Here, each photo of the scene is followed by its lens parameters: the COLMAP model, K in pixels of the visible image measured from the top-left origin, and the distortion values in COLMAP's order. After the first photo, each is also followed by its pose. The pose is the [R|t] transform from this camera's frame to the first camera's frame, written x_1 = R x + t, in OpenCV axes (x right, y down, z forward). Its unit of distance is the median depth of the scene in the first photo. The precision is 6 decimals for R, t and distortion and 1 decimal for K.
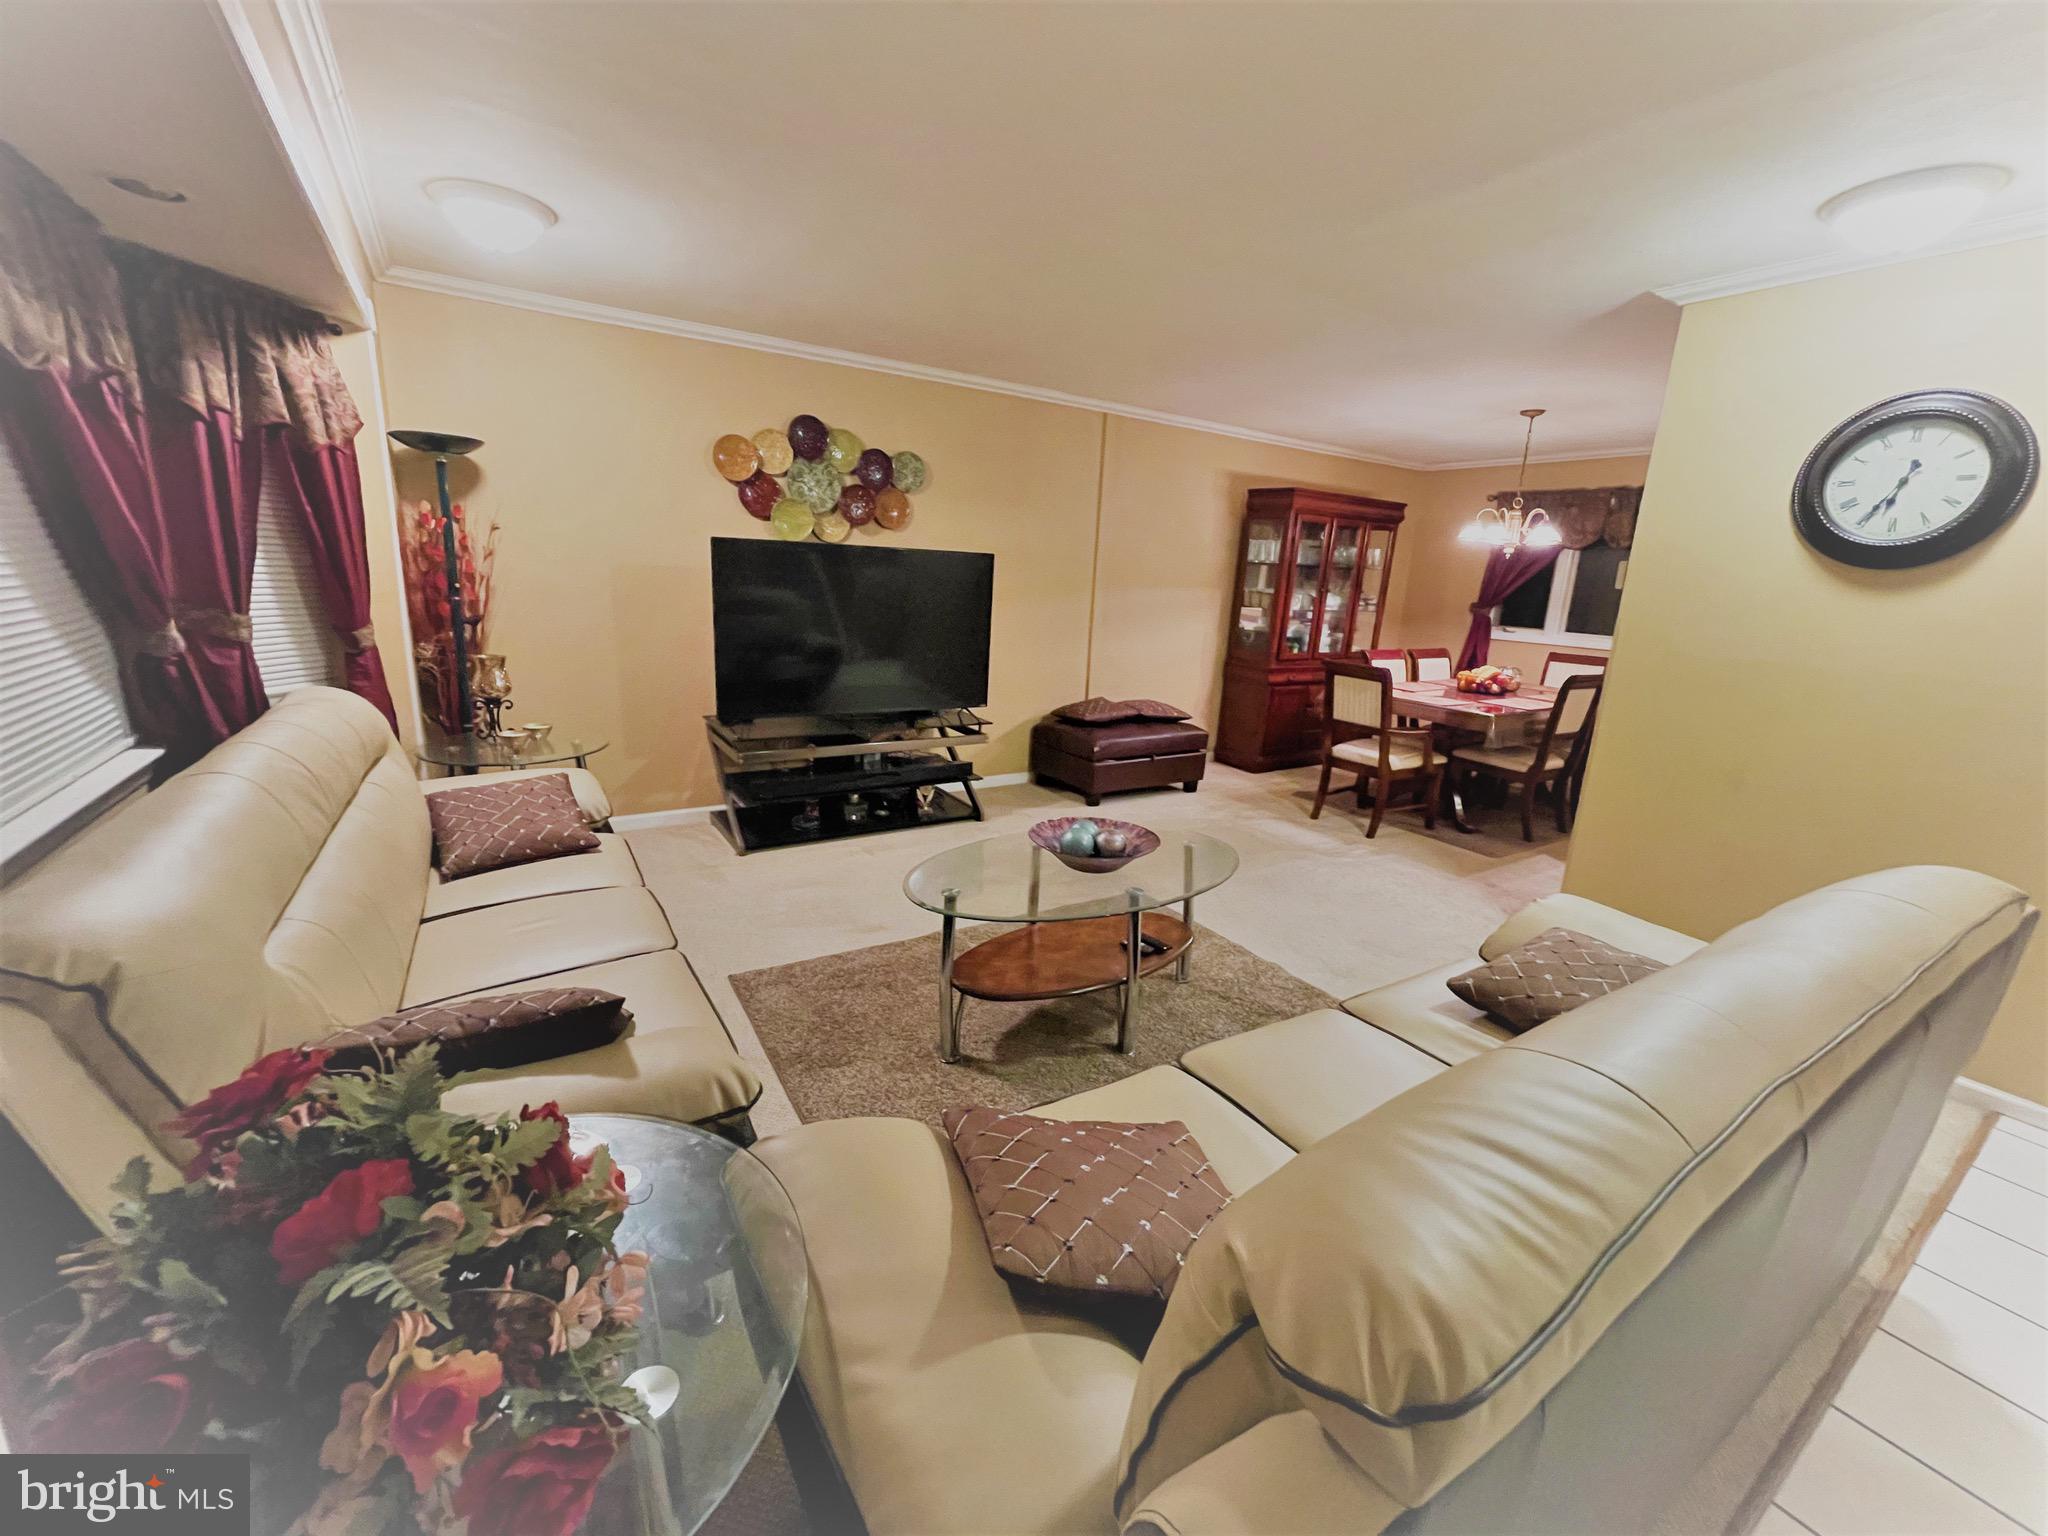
lens RADIAL K [[827.5, 0, 1018.5], [0, 827.5, 770.0], [0, 0, 1]] dist [-0.000824, 0.000064]
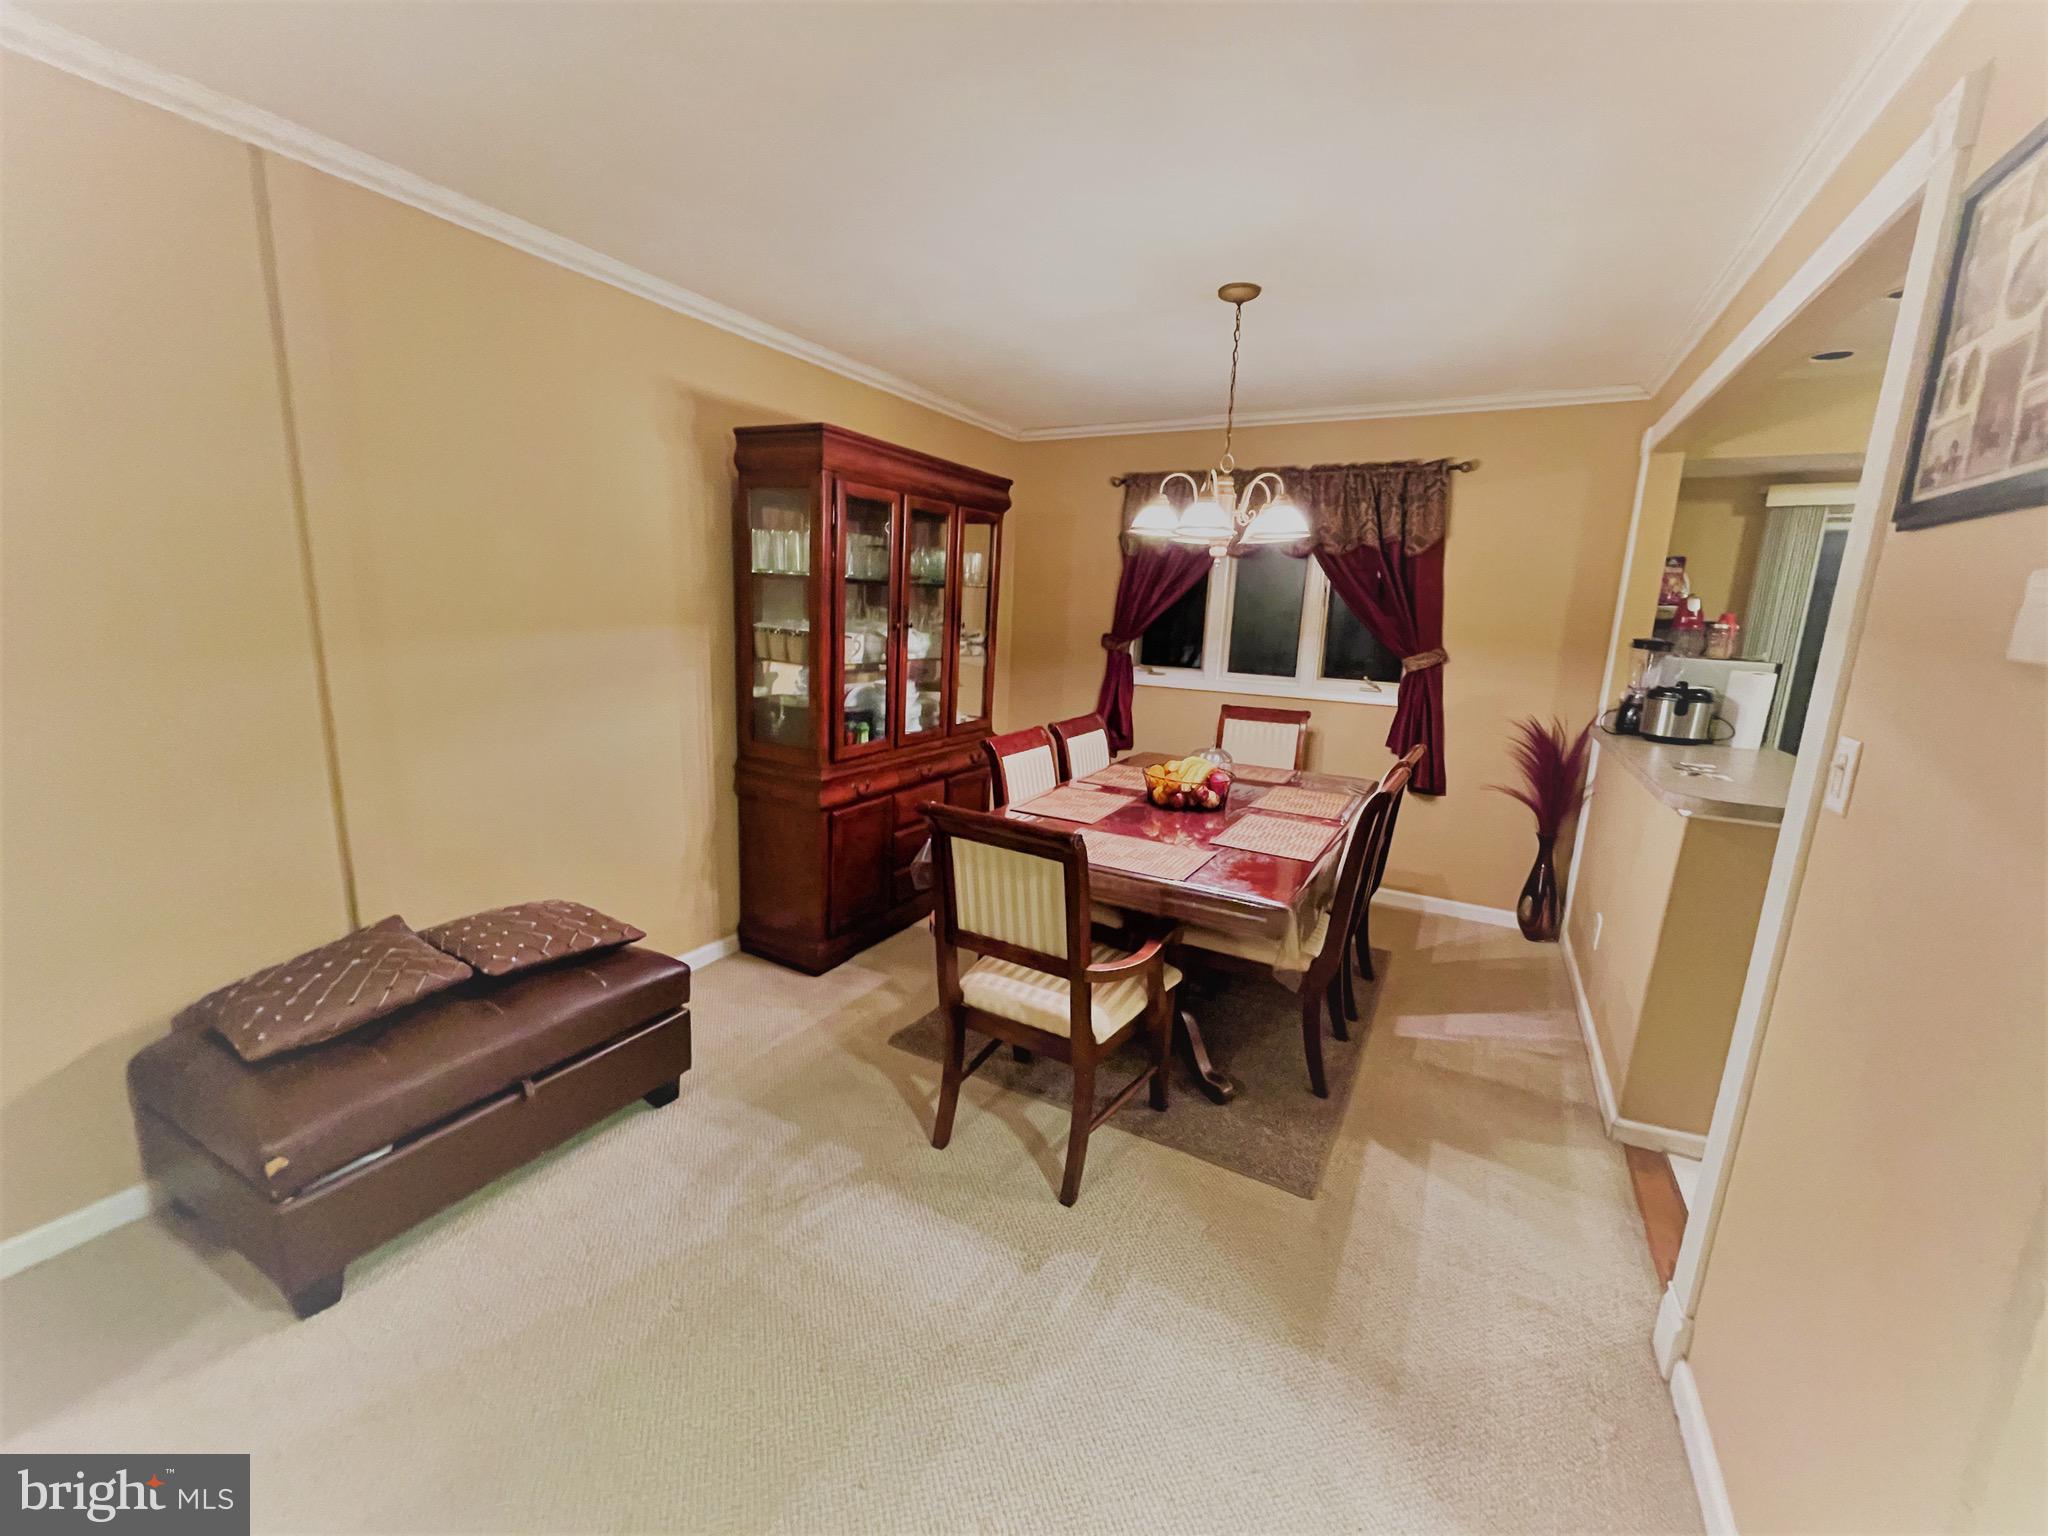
lens RADIAL K [[827.5, 0, 1018.5], [0, 827.5, 770.0], [0, 0, 1]] dist [-0.000824, 0.000064]
pose [[0.882131, -0.105682, 0.458995, 0.174844], [0.112906, 0.993536, 0.011765, -0.119072], [-0.457271, 0.041445, 0.888361, 0.478723]]
